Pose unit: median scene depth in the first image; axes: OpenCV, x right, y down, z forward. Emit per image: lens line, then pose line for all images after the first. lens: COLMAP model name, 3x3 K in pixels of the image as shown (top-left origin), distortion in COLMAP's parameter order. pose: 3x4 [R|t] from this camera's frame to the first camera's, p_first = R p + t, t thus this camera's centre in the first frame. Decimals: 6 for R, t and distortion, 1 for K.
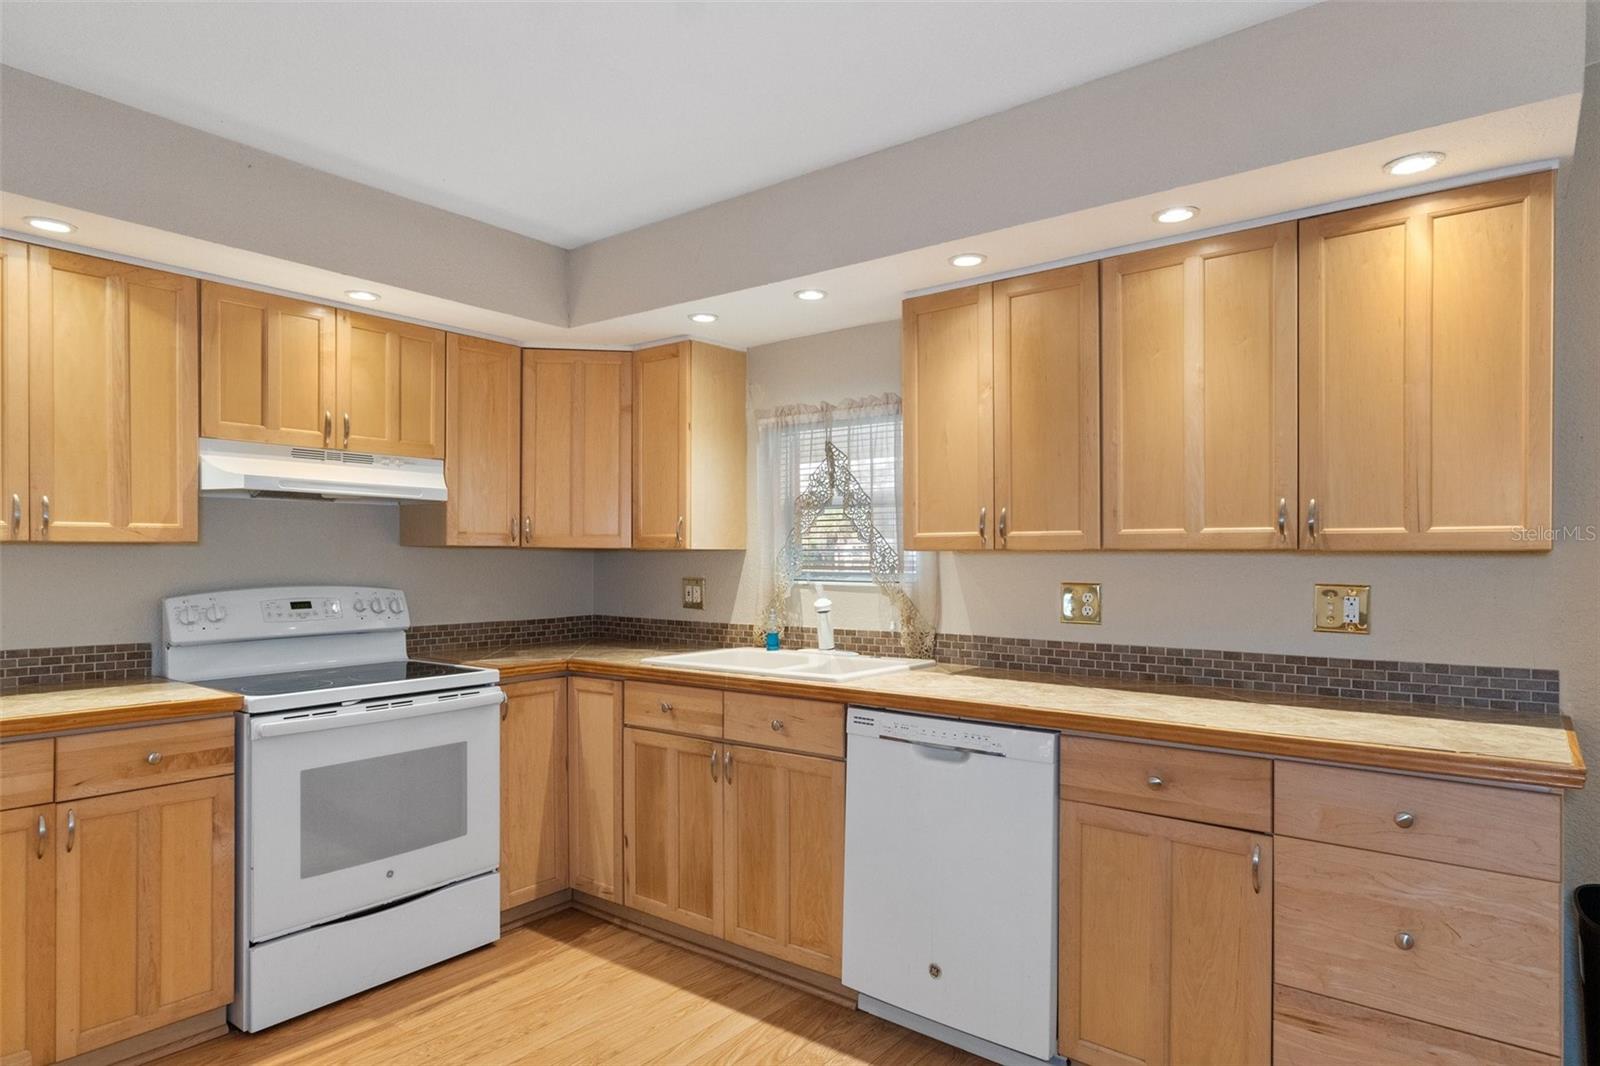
lens RADIAL K [[914.3, 0, 802.1], [0, 914.3, 556.3], [0, 0, 1]] dist [-0.001624, -0.000332]
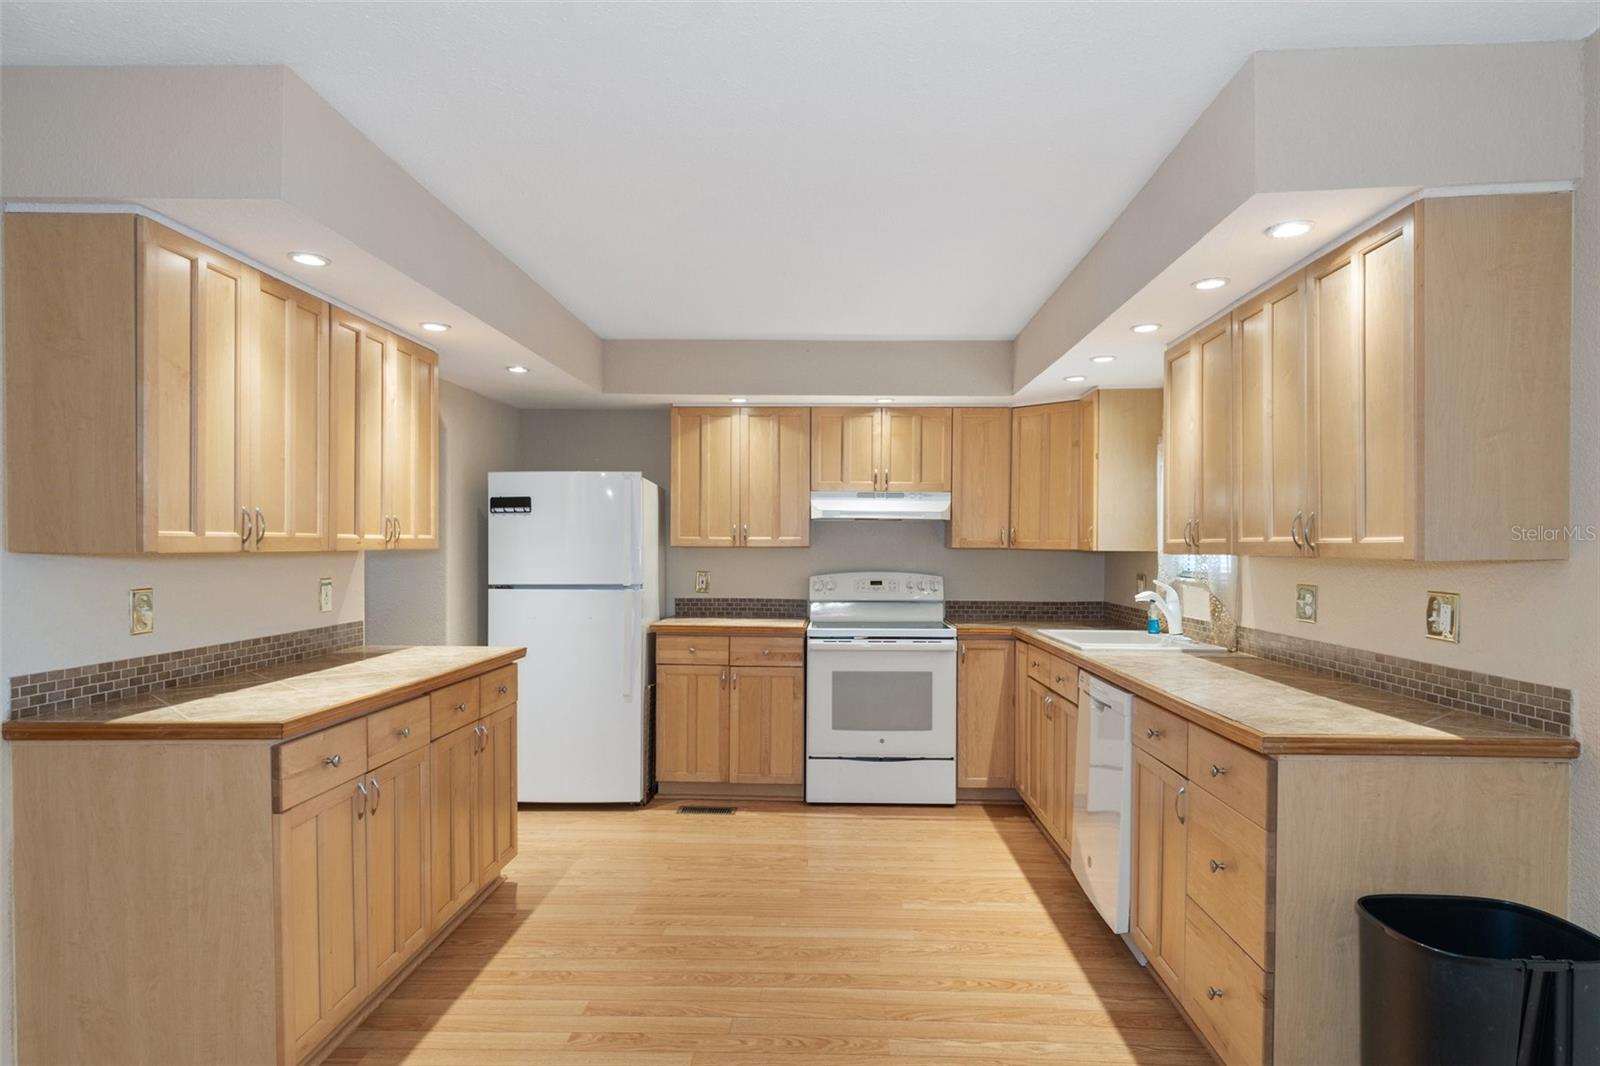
lens RADIAL K [[930.1, 0, 803.4], [0, 930.1, 561.2], [0, 0, 1]] dist [0.003105, 0.001592]
pose [[0.590425, 0.014295, -0.806966, 0.827953], [-0.005293, 0.999890, 0.013840, -0.011060], [0.807075, -0.003900, 0.590436, -0.138520]]
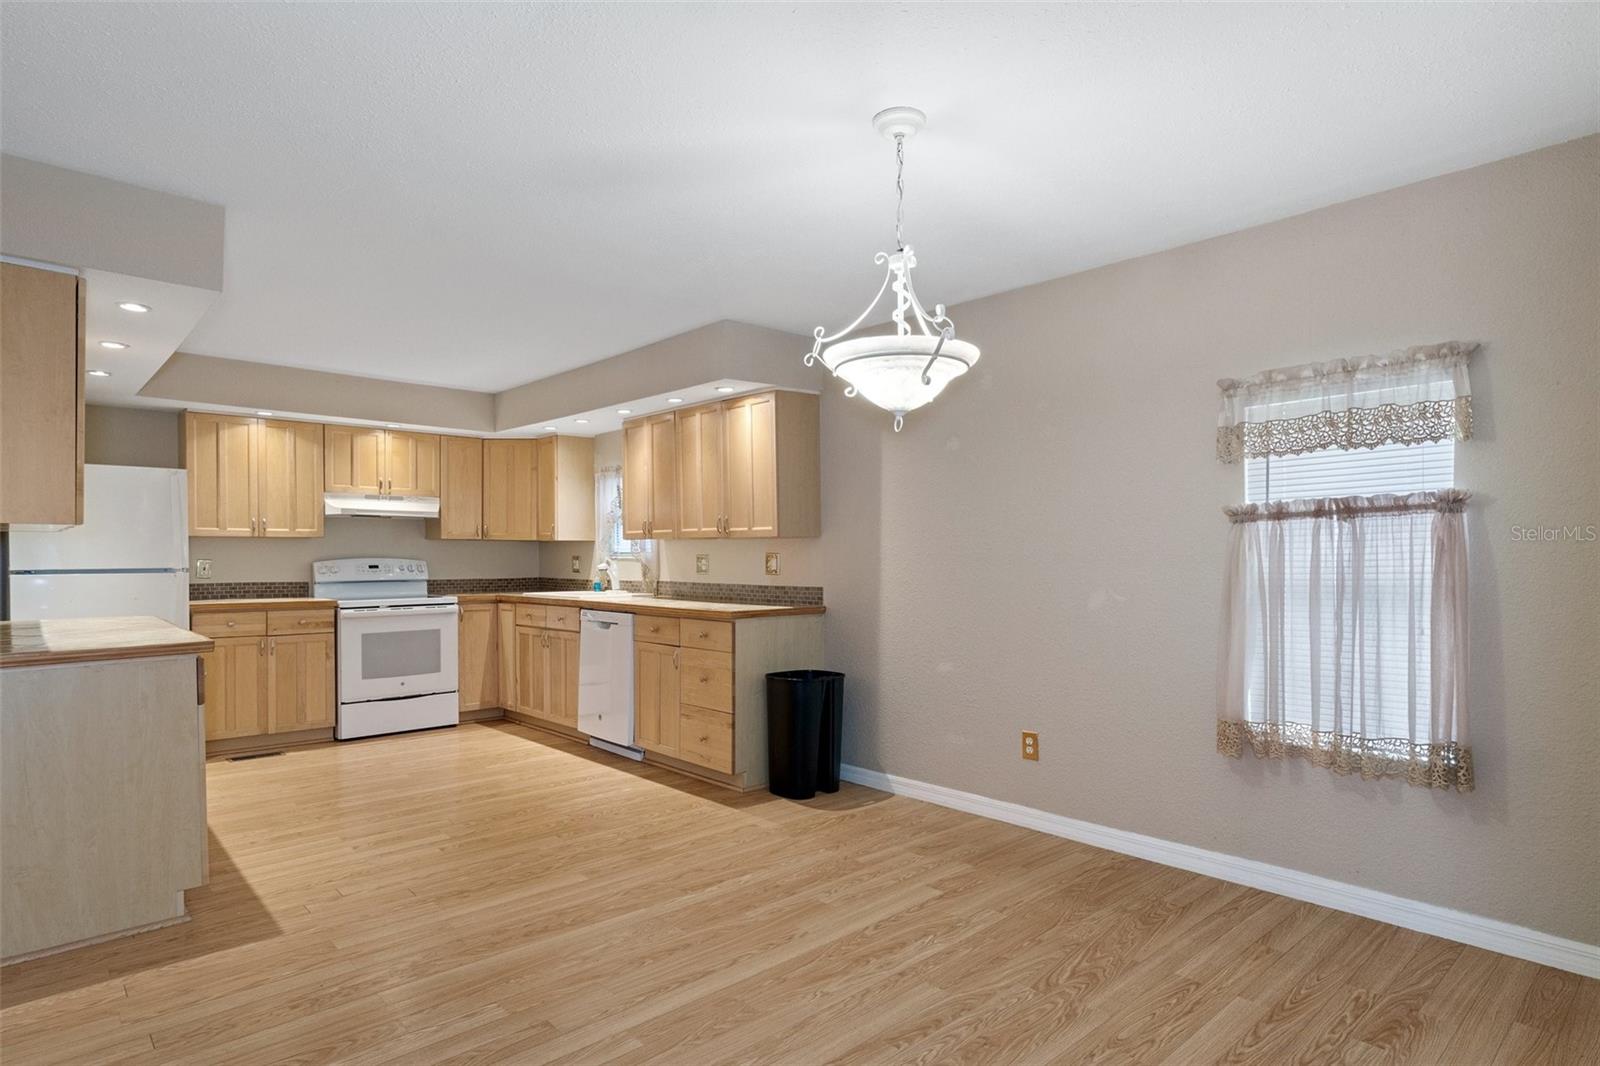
lens RADIAL K [[870.6, 0, 800.7], [0, 870.6, 561.9], [0, 0, 1]] dist [-0.000927, -0.000135]
pose [[0.986974, -0.000195, -0.160882, 0.833796], [0.001382, 0.999973, 0.007266, 0.030601], [0.160877, -0.007394, 0.986947, -0.926559]]
